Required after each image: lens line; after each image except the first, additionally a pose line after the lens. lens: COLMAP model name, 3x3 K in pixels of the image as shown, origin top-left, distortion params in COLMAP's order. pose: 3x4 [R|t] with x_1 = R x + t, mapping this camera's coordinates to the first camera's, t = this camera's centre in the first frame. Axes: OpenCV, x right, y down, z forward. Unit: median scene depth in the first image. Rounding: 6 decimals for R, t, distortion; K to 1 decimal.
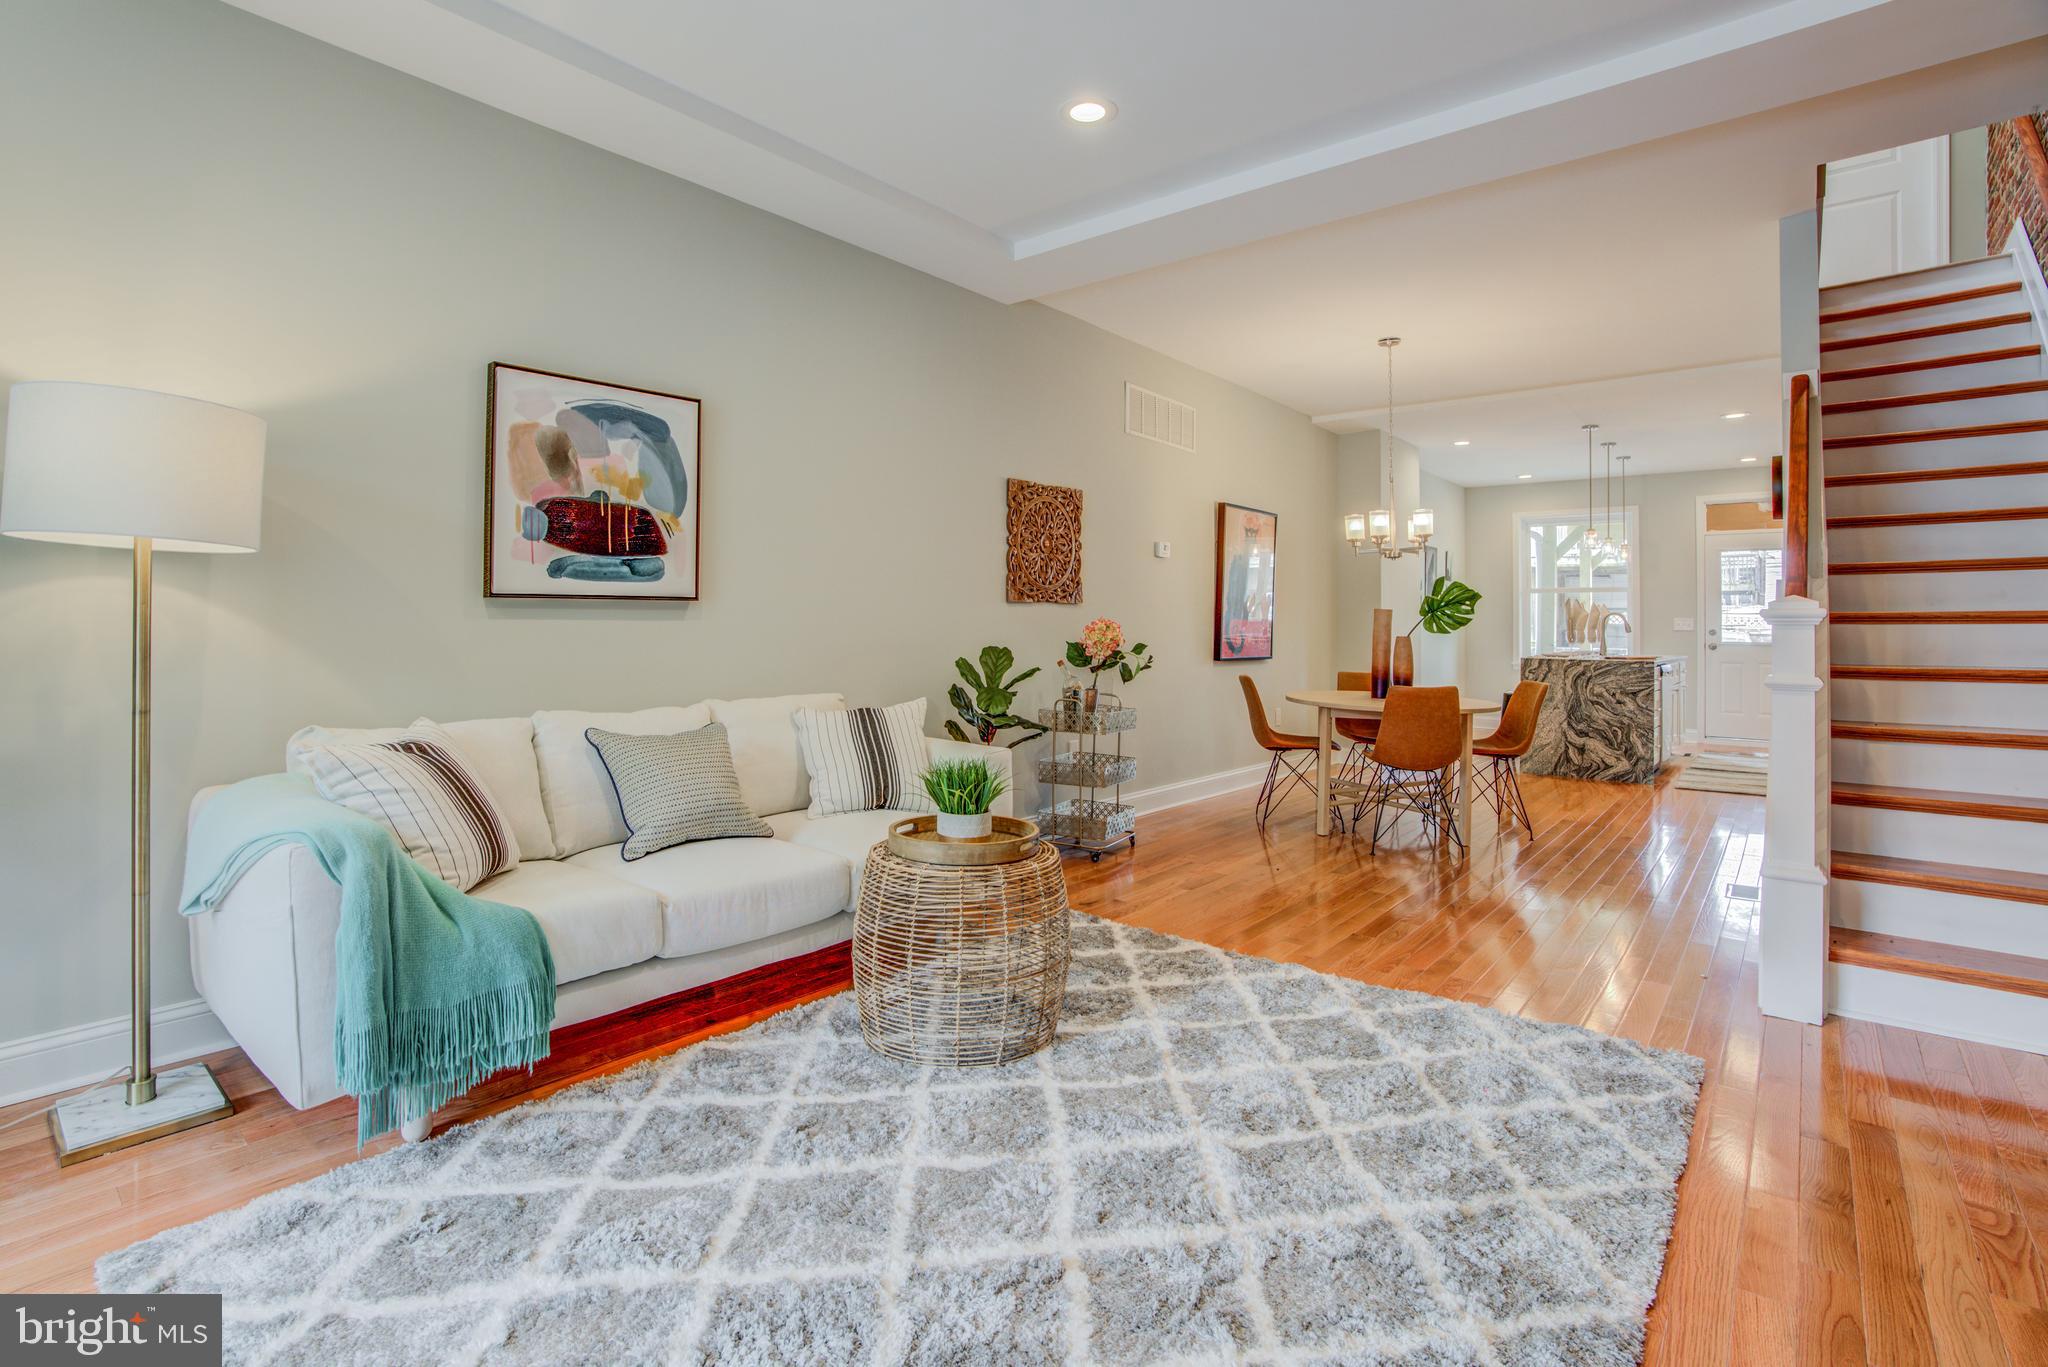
lens RADIAL K [[956.0, 0, 992.3], [0, 956.0, 625.3], [0, 0, 1]] dist [-0.067922, 0.025909]
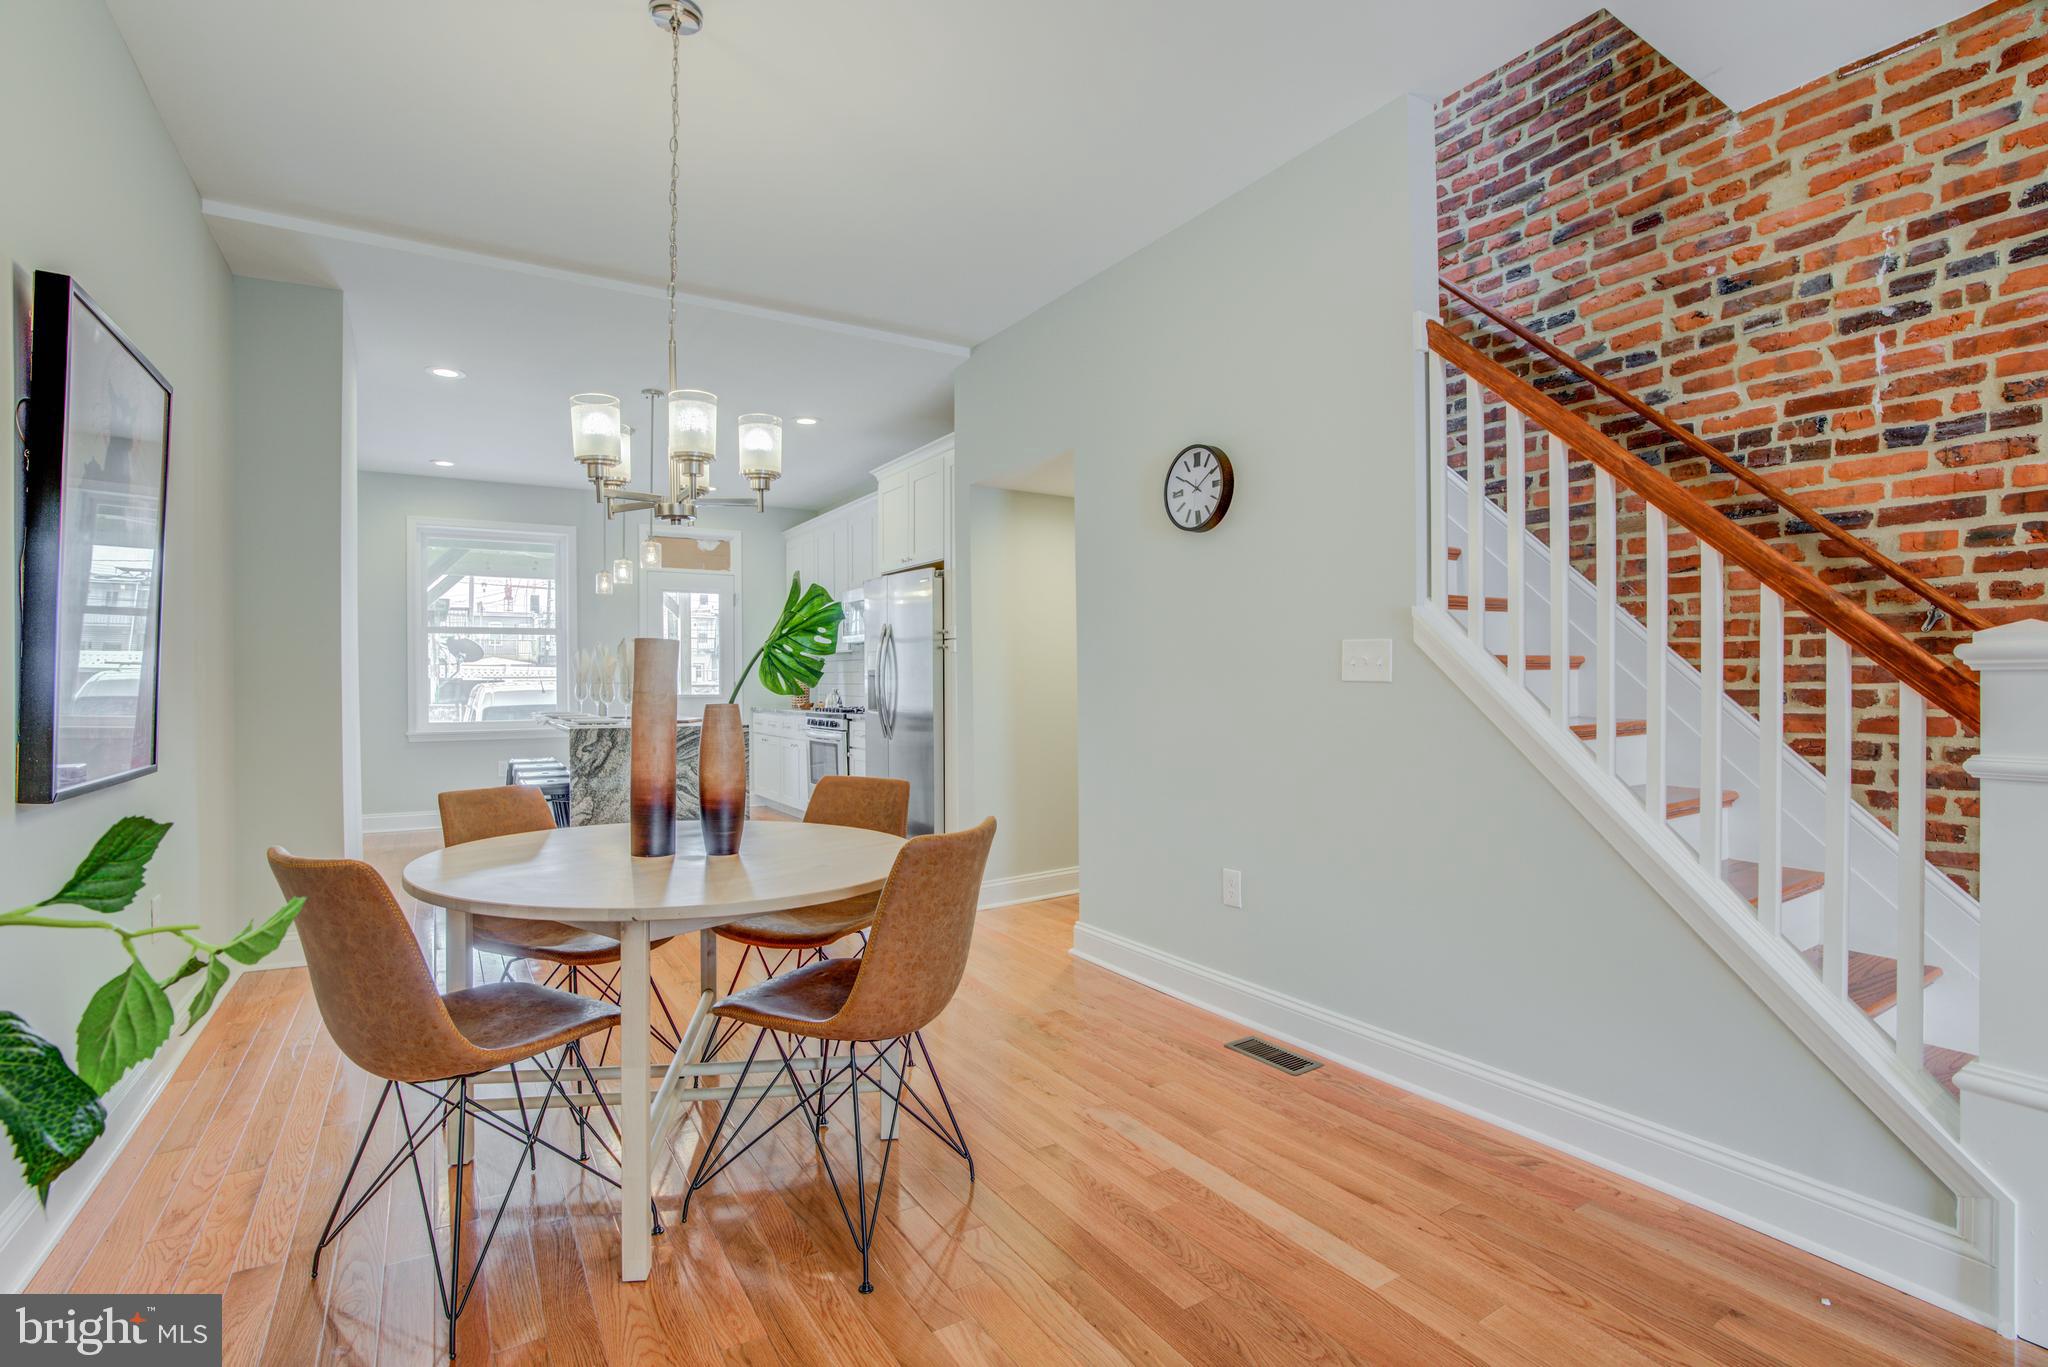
lens RADIAL K [[956.0, 0, 1010.3], [0, 956.0, 689.1], [0, 0, 1]] dist [-0.067922, 0.025909]
pose [[0.294582, -0.017015, 0.955475, 0.099173], [0.006110, 0.999855, 0.015921, -0.001161], [-0.955607, 0.001148, 0.294643, 1.219427]]
